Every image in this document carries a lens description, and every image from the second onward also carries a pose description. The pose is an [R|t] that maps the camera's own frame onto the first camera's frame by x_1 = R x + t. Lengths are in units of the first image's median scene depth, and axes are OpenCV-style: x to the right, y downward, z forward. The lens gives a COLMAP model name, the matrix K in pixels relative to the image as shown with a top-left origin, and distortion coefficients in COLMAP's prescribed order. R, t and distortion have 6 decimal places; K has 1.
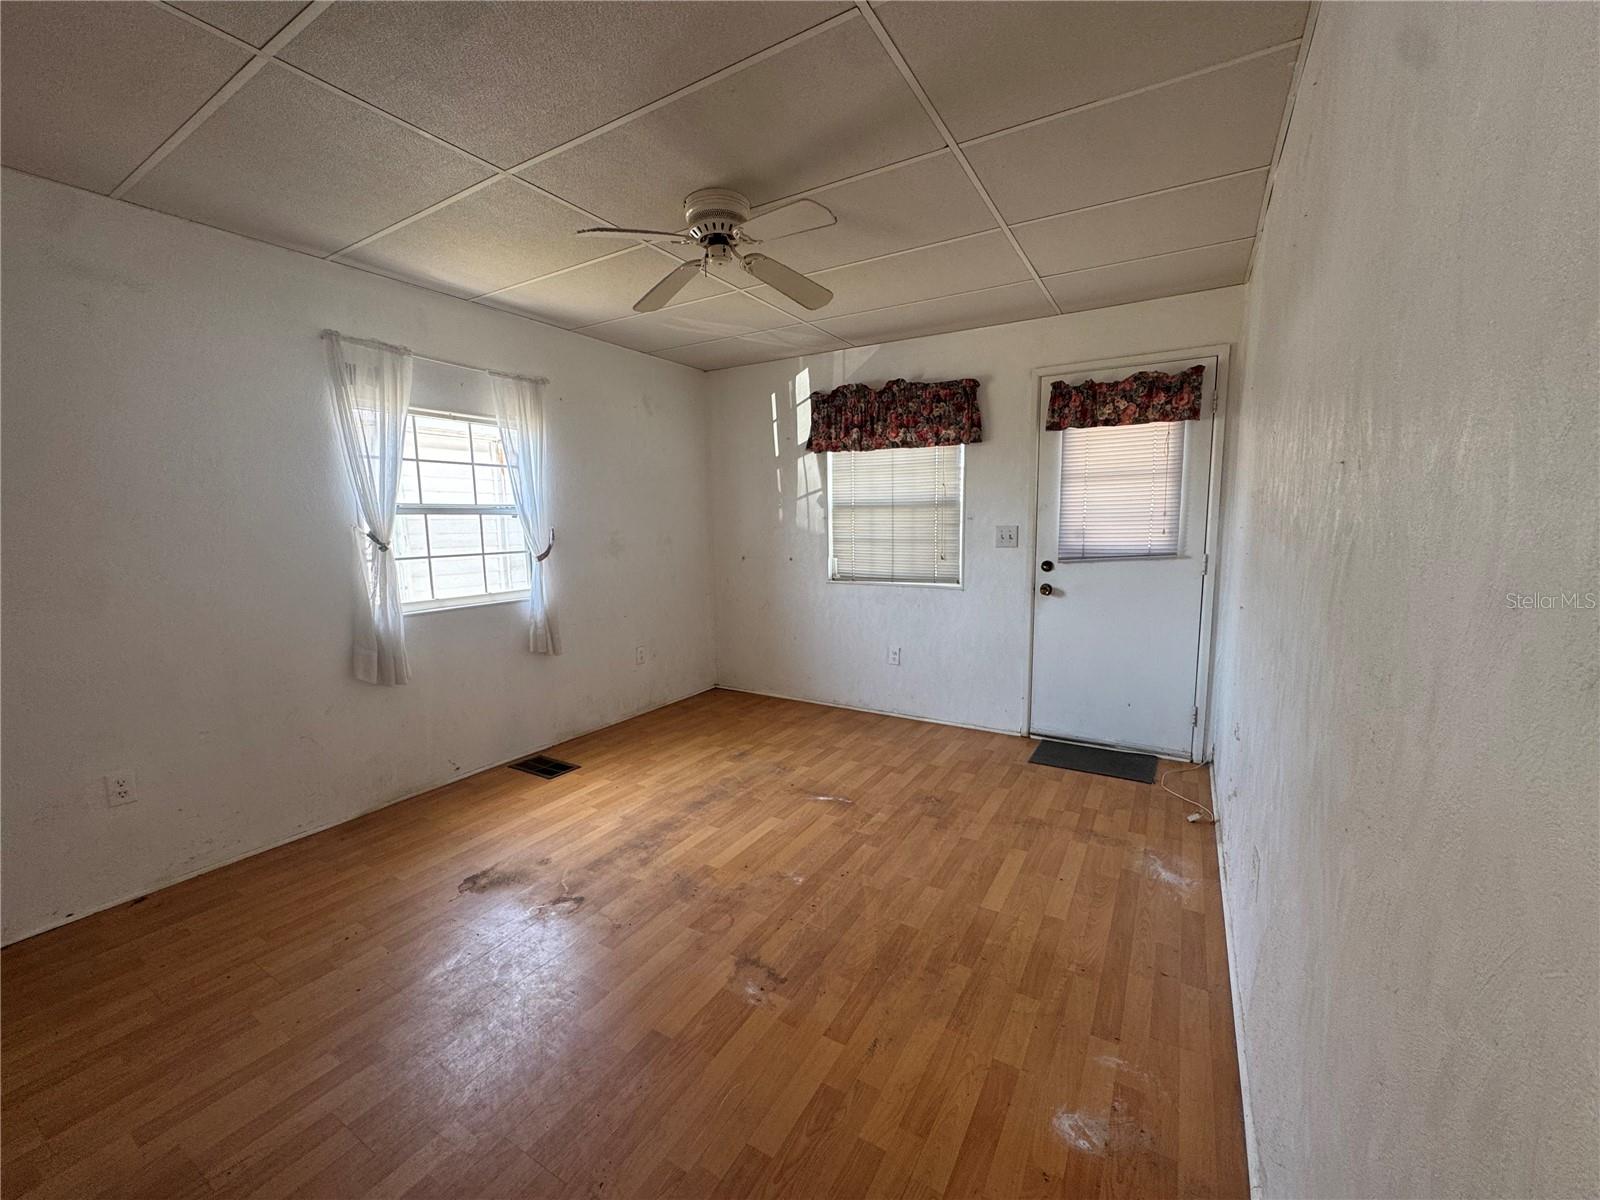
lens RADIAL K [[640.8, 0, 799.7], [0, 640.8, 597.5], [0, 0, 1]] dist [-0.003426, 0.001020]
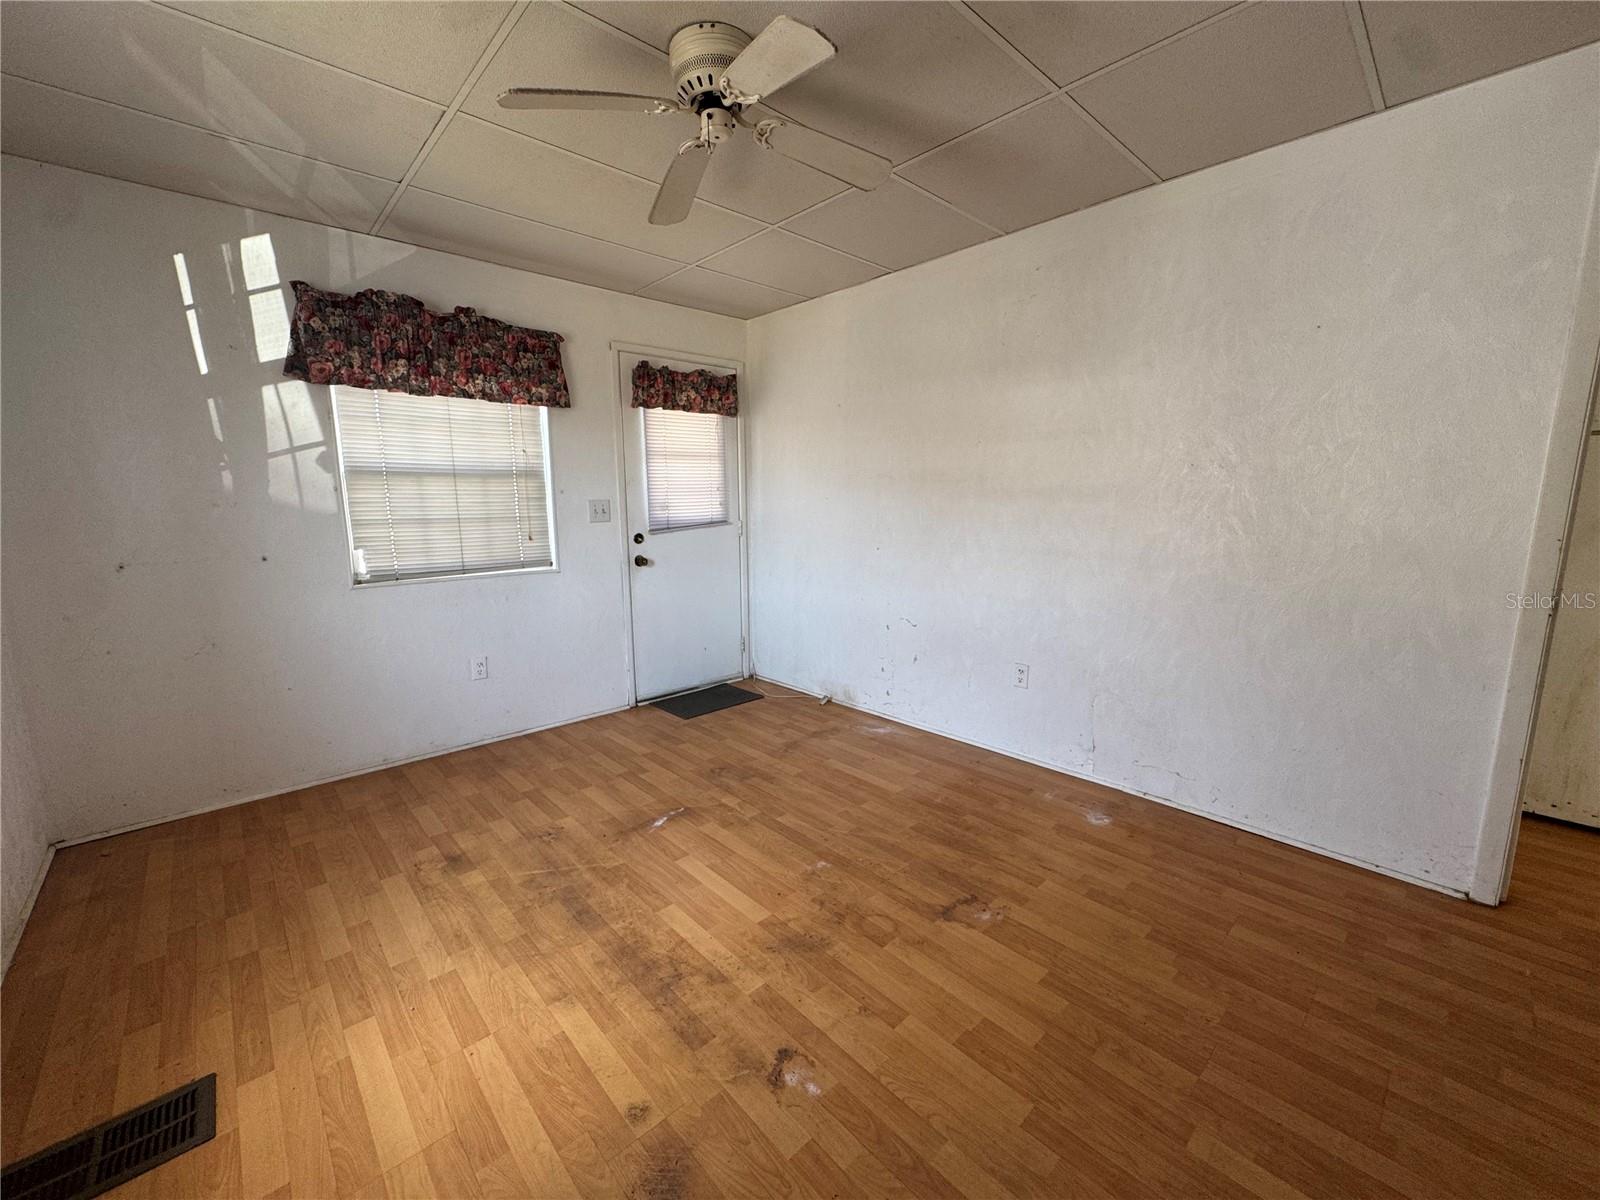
lens RADIAL K [[640.8, 0, 799.7], [0, 640.8, 597.5], [0, 0, 1]] dist [-0.003426, 0.001020]
pose [[0.280324, -0.142558, 0.949261, -0.561287], [0.118438, 0.986491, 0.113173, -0.042402], [-0.952571, 0.080703, 0.293421, 0.467790]]
